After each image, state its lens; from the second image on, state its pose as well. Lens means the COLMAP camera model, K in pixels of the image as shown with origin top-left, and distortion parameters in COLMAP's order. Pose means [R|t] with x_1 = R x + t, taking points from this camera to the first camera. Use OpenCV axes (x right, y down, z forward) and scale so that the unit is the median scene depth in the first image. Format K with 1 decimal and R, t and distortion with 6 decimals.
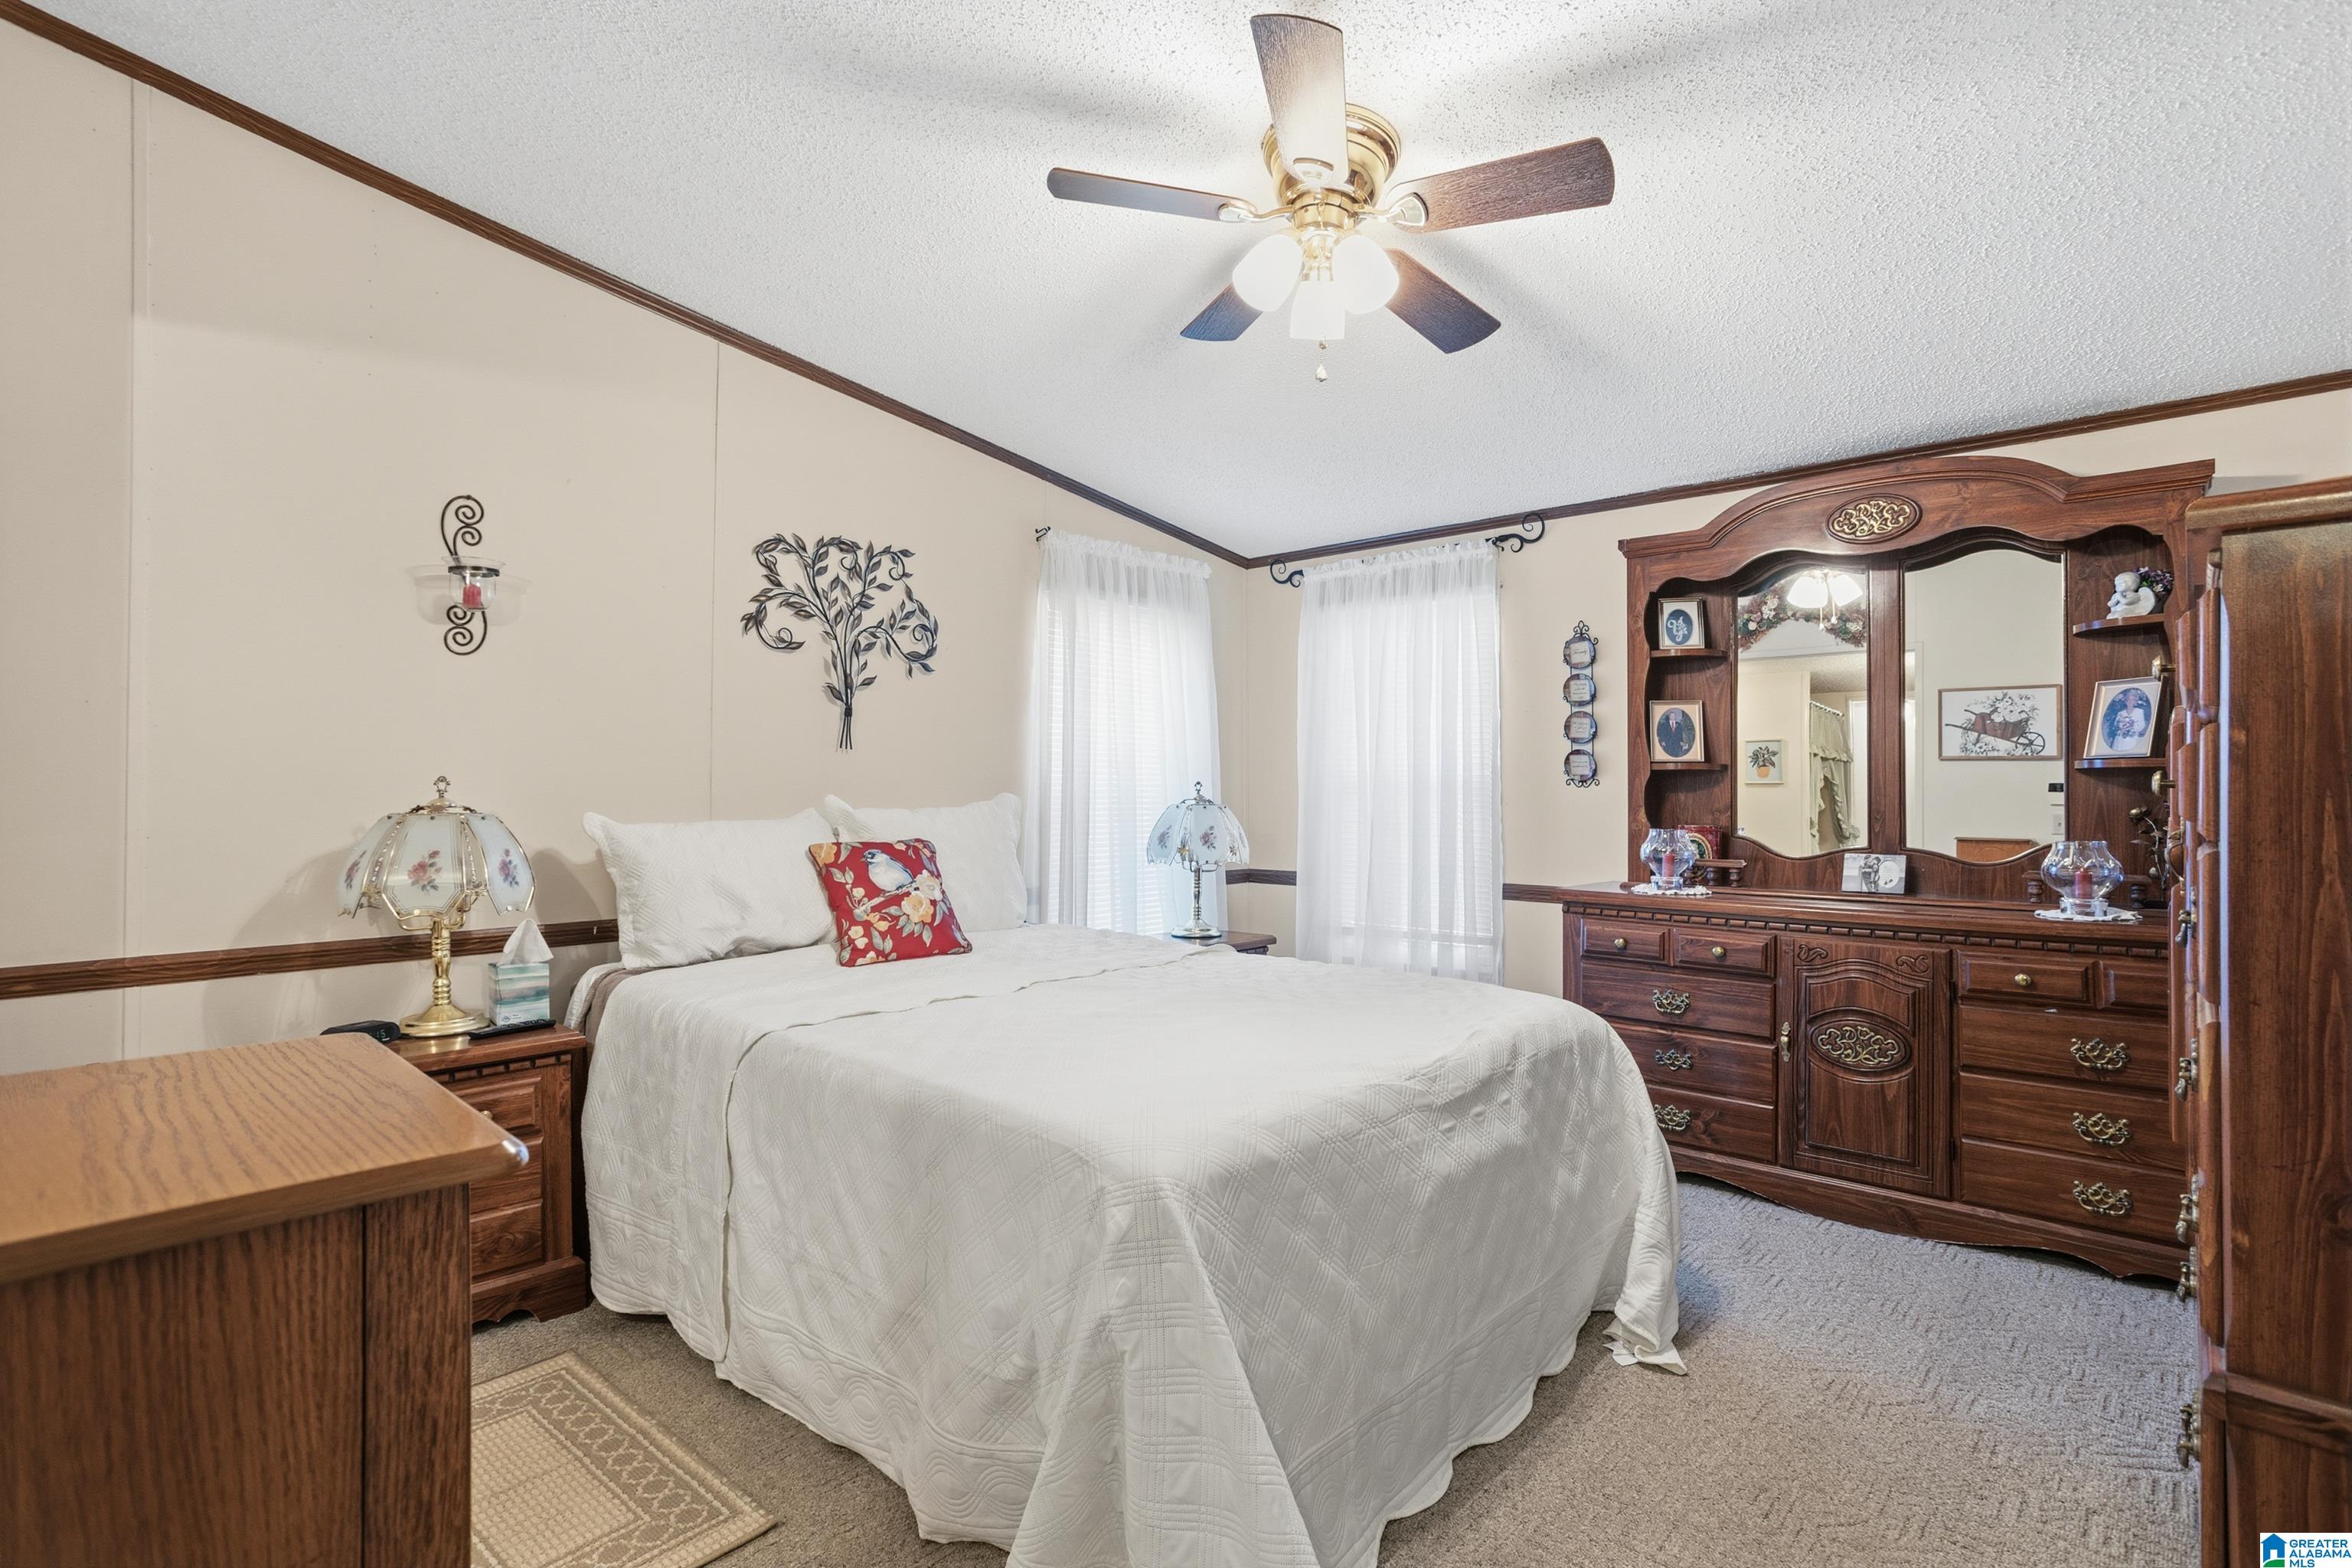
lens RADIAL K [[1130.8, 0, 1165.8], [0, 1130.8, 775.8], [0, 0, 1]] dist [-0.057349, 0.039665]
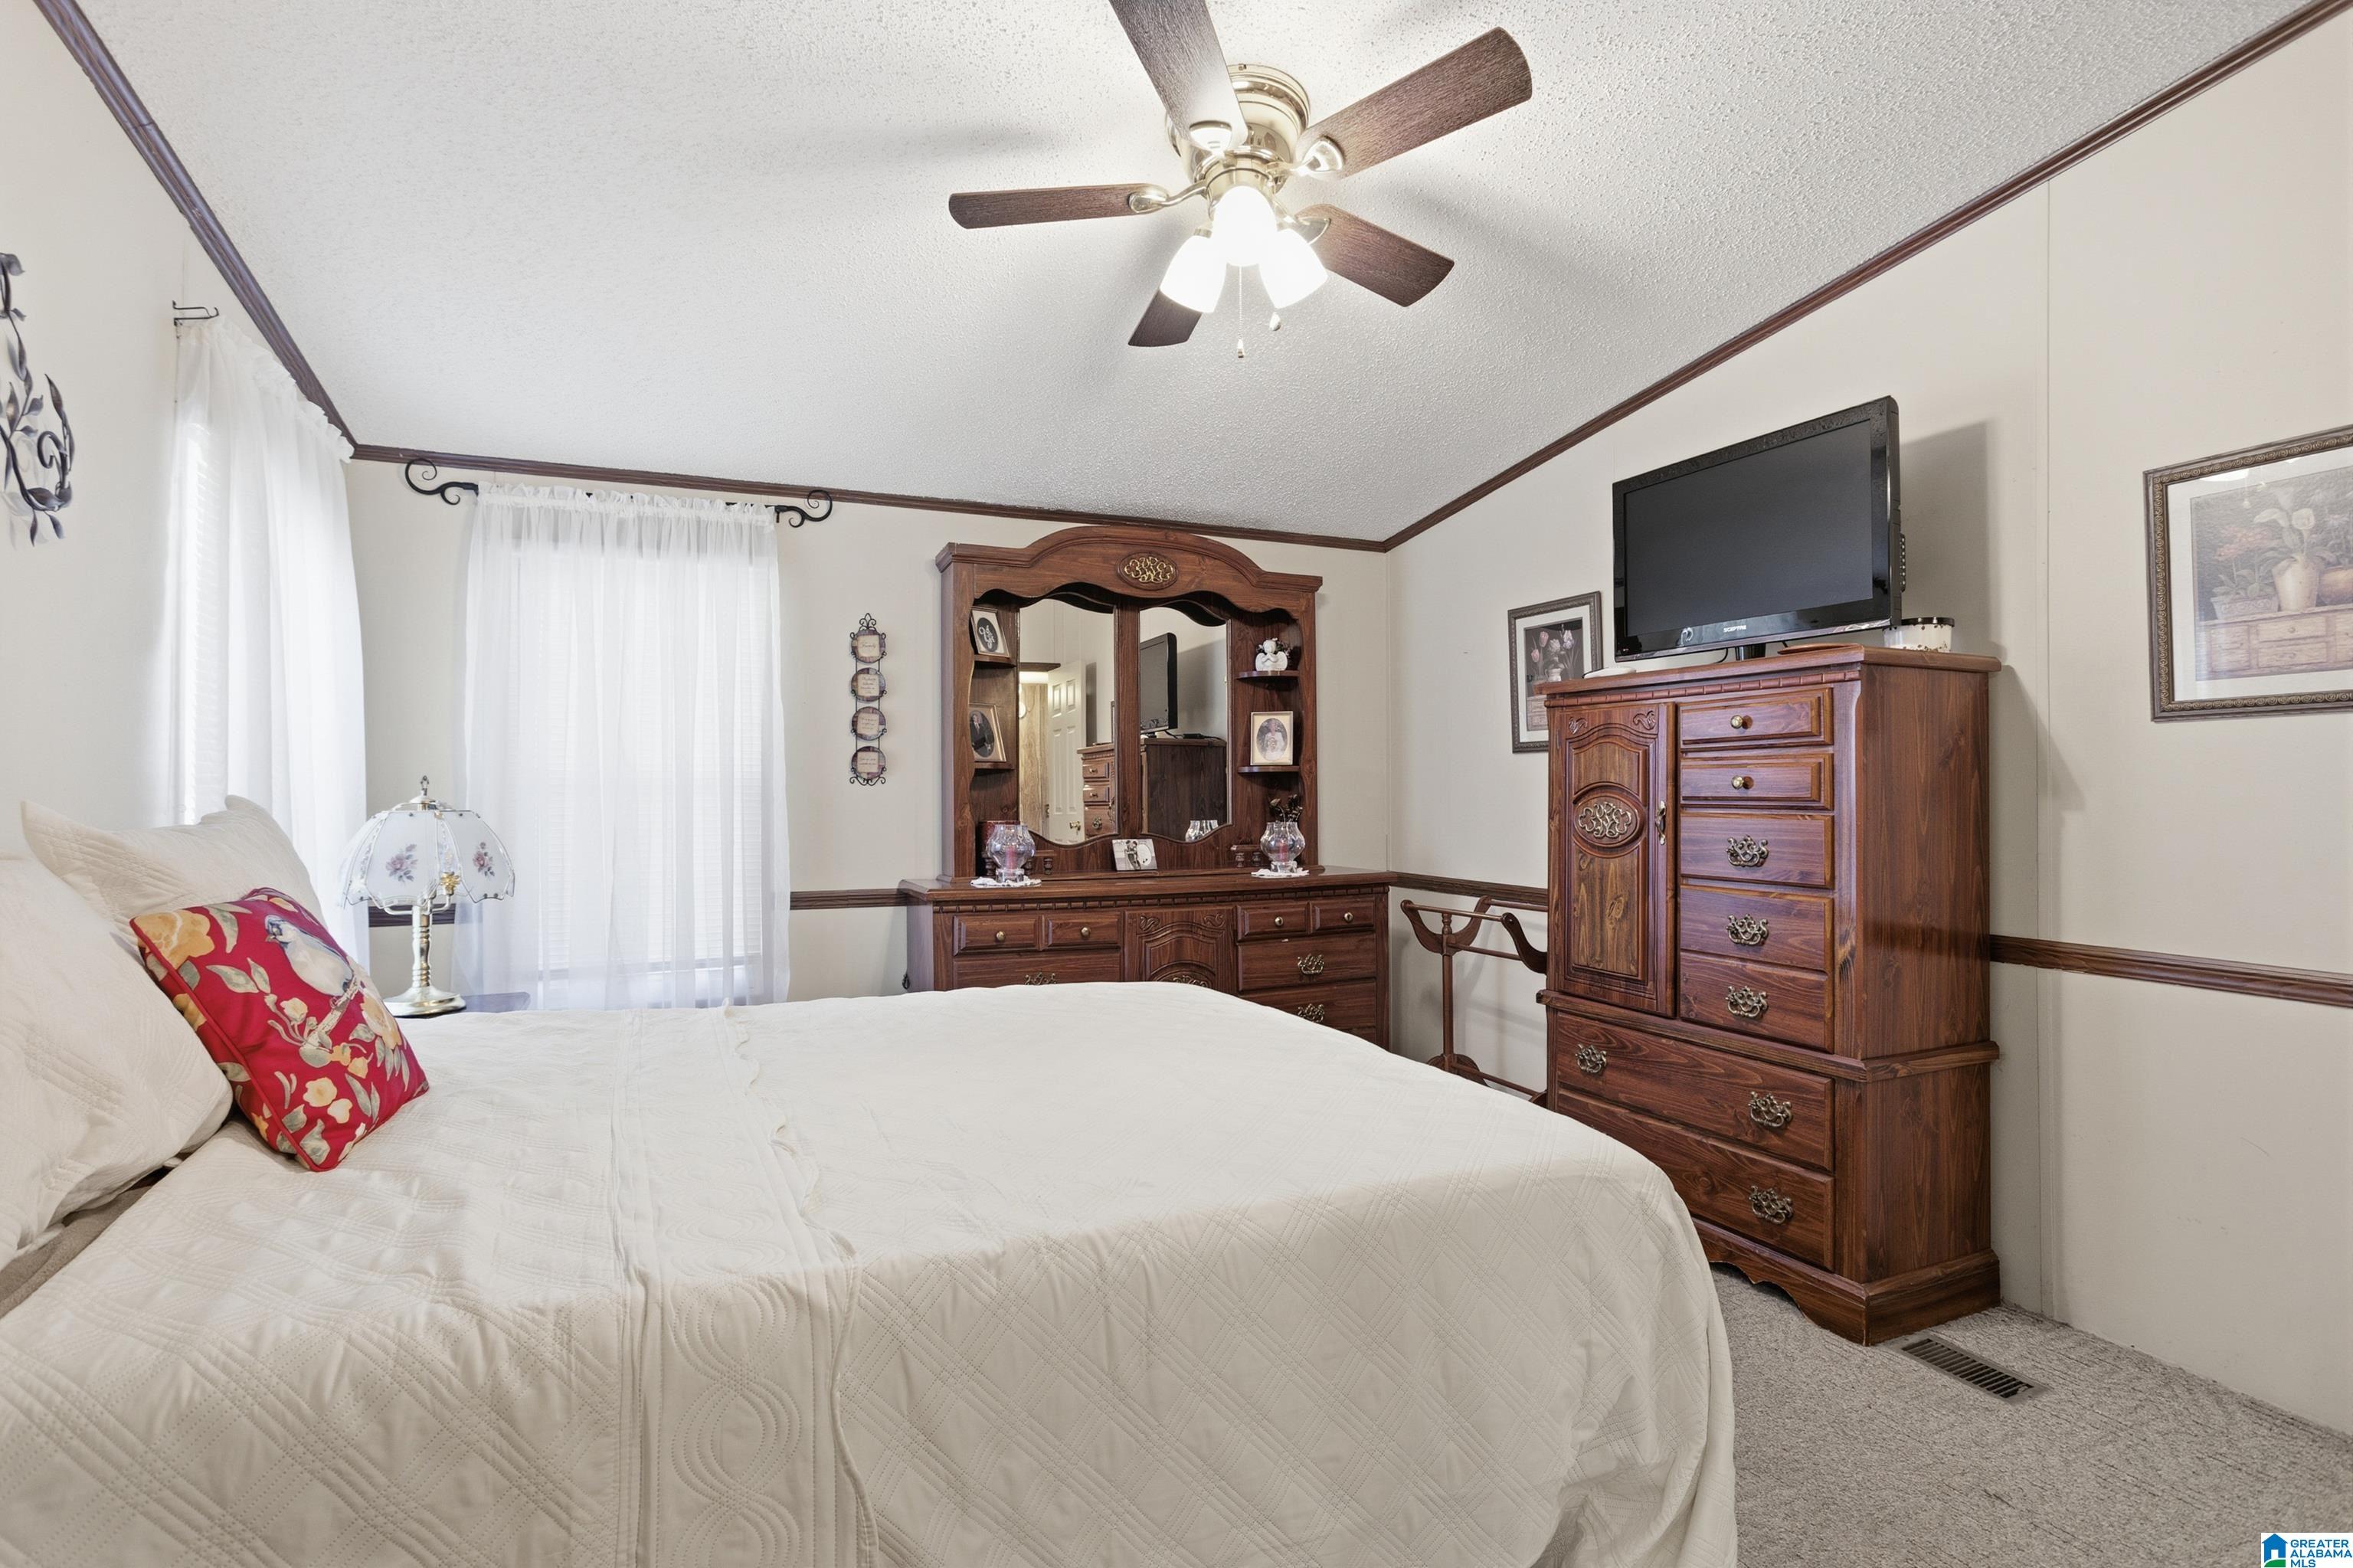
lens RADIAL K [[1131.3, 0, 1166.3], [0, 1131.3, 775.8], [0, 0, 1]] dist [-0.057349, 0.039665]
pose [[0.414537, 0.008597, 0.909992, -0.487534], [-0.008566, 0.999948, -0.005545, 0.006156], [-0.909992, -0.005496, 0.414589, 0.434529]]
